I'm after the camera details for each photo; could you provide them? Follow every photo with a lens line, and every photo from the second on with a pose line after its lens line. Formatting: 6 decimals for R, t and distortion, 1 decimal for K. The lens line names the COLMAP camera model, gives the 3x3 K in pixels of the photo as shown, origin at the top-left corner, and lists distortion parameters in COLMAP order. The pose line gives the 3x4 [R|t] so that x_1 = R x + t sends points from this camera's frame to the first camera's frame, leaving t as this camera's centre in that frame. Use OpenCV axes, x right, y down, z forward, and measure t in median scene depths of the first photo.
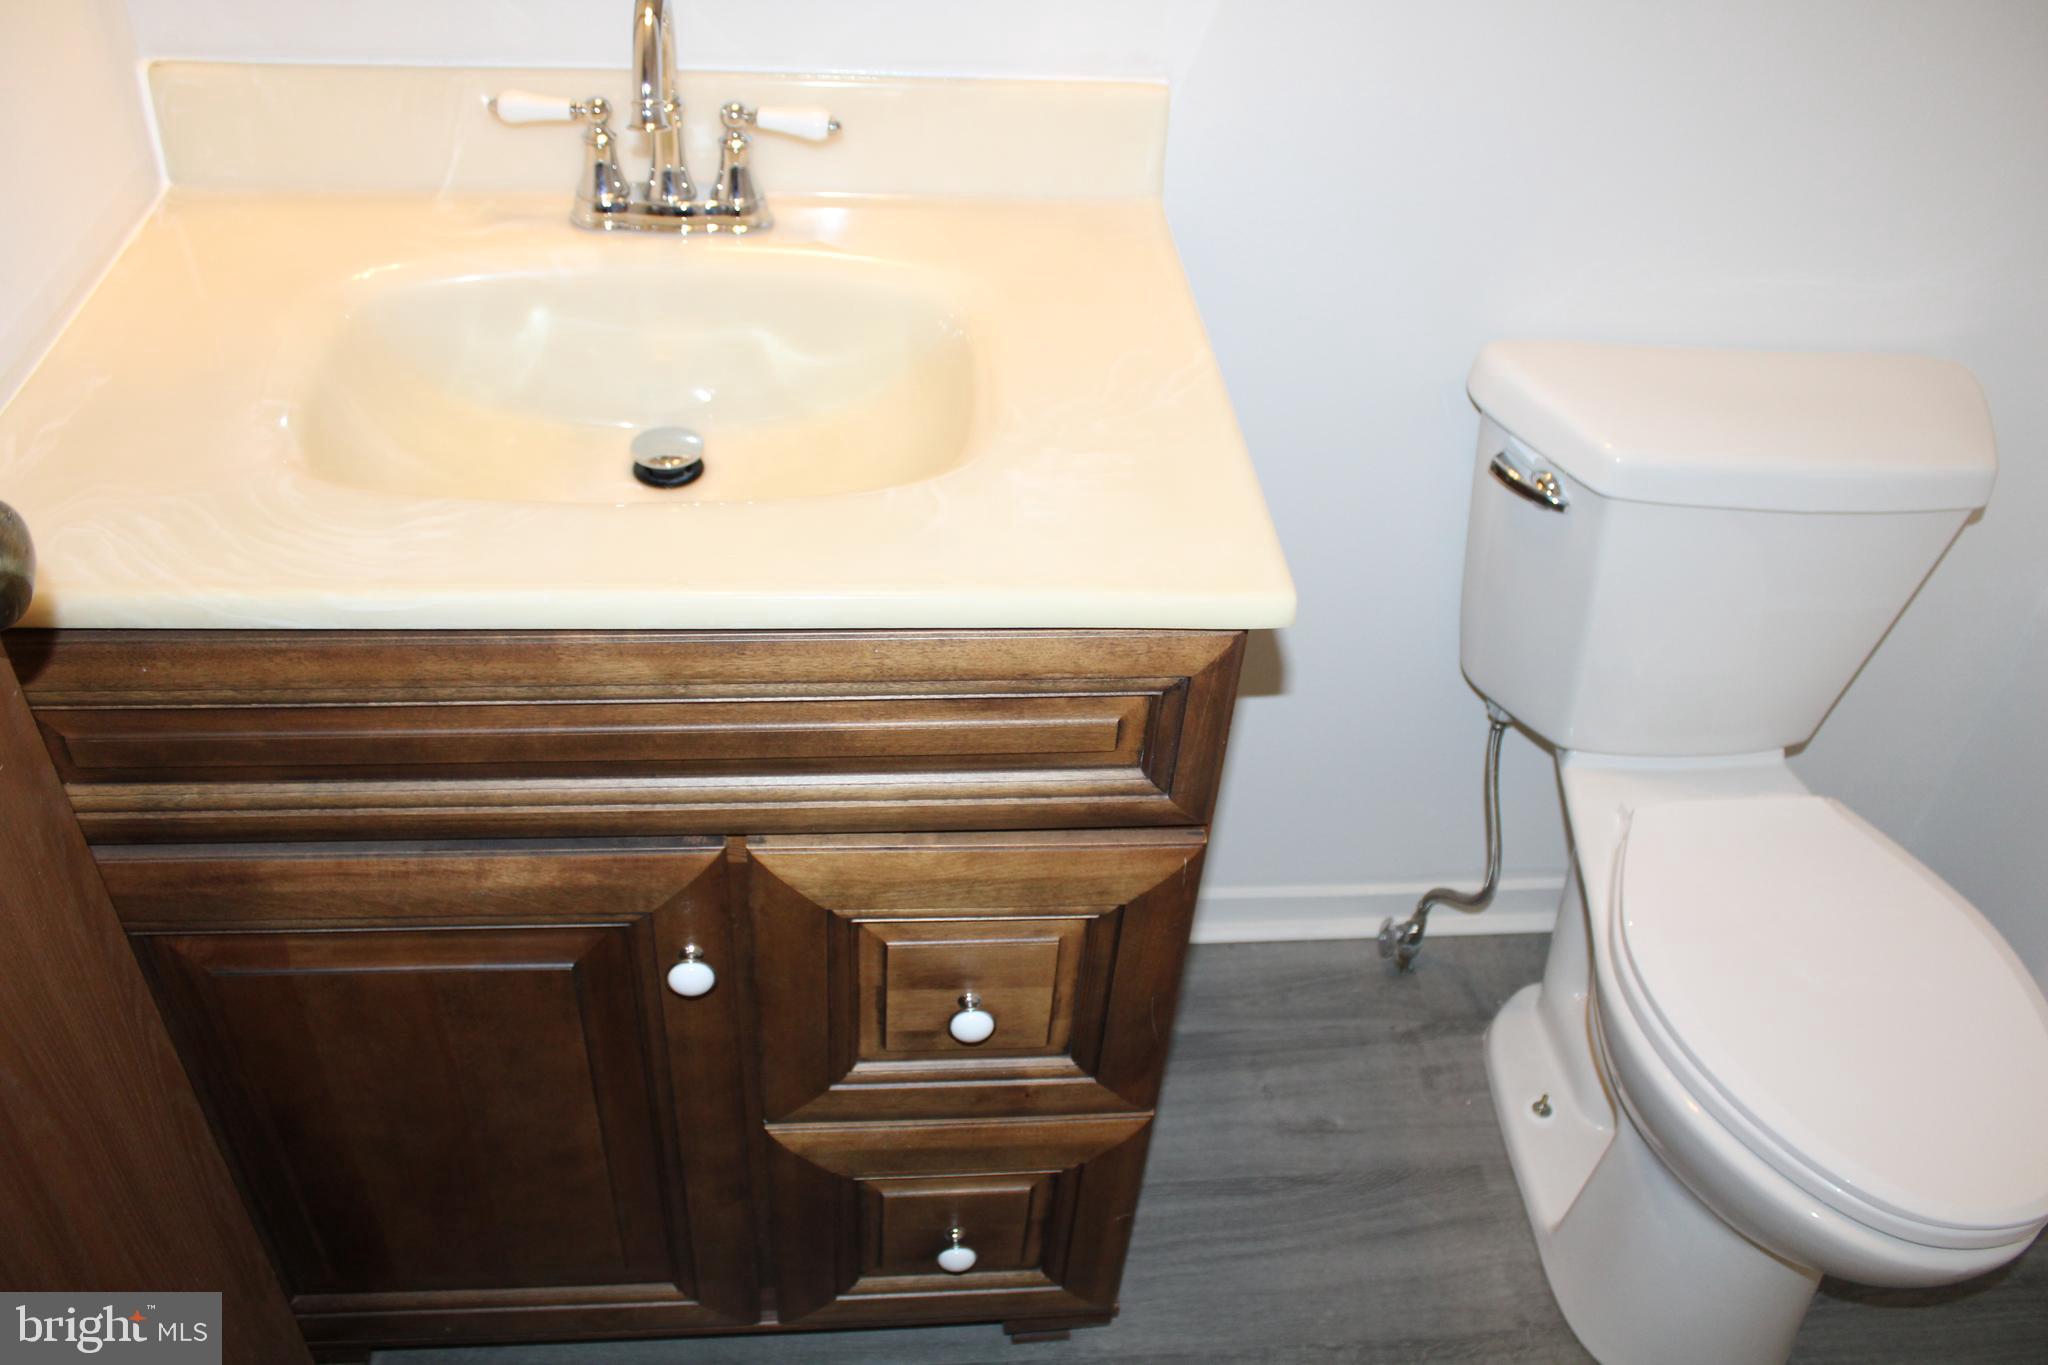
lens RADIAL K [[1718.6, 0, 1024.0], [0, 1718.6, 682.5], [0, 0, 1]] dist [-0.181635, 0.192420]
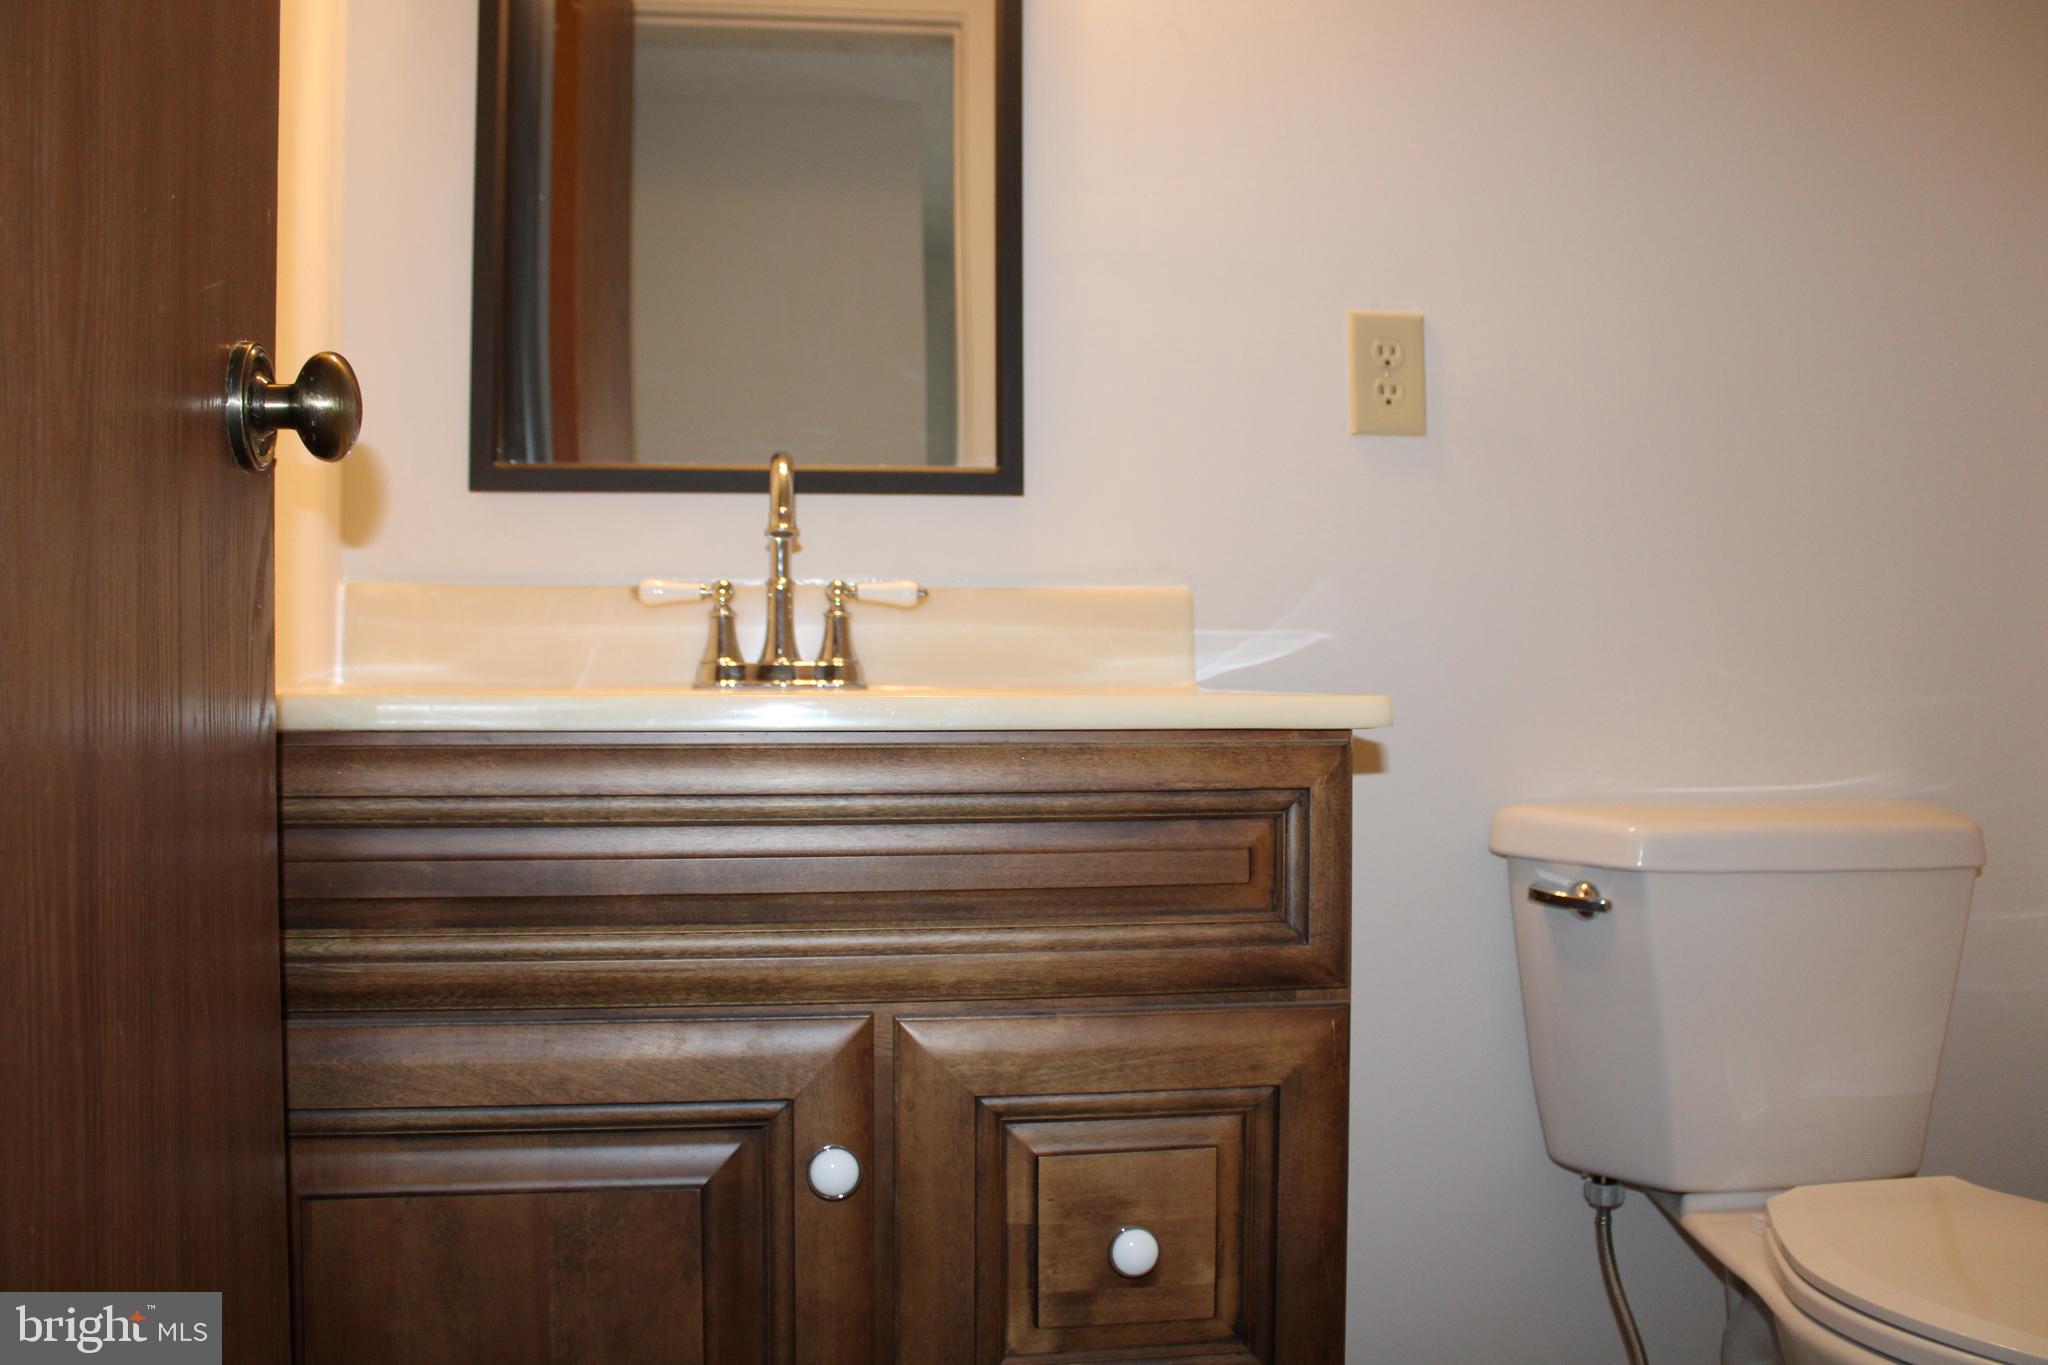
lens RADIAL K [[1718.6, 0, 1024.0], [0, 1718.6, 682.5], [0, 0, 1]] dist [-0.181635, 0.192420]
pose [[0.996475, -0.062858, 0.055561, -0.119127], [0.083854, 0.766711, -0.636492, 0.530610], [-0.002591, 0.638907, 0.769279, 0.108827]]
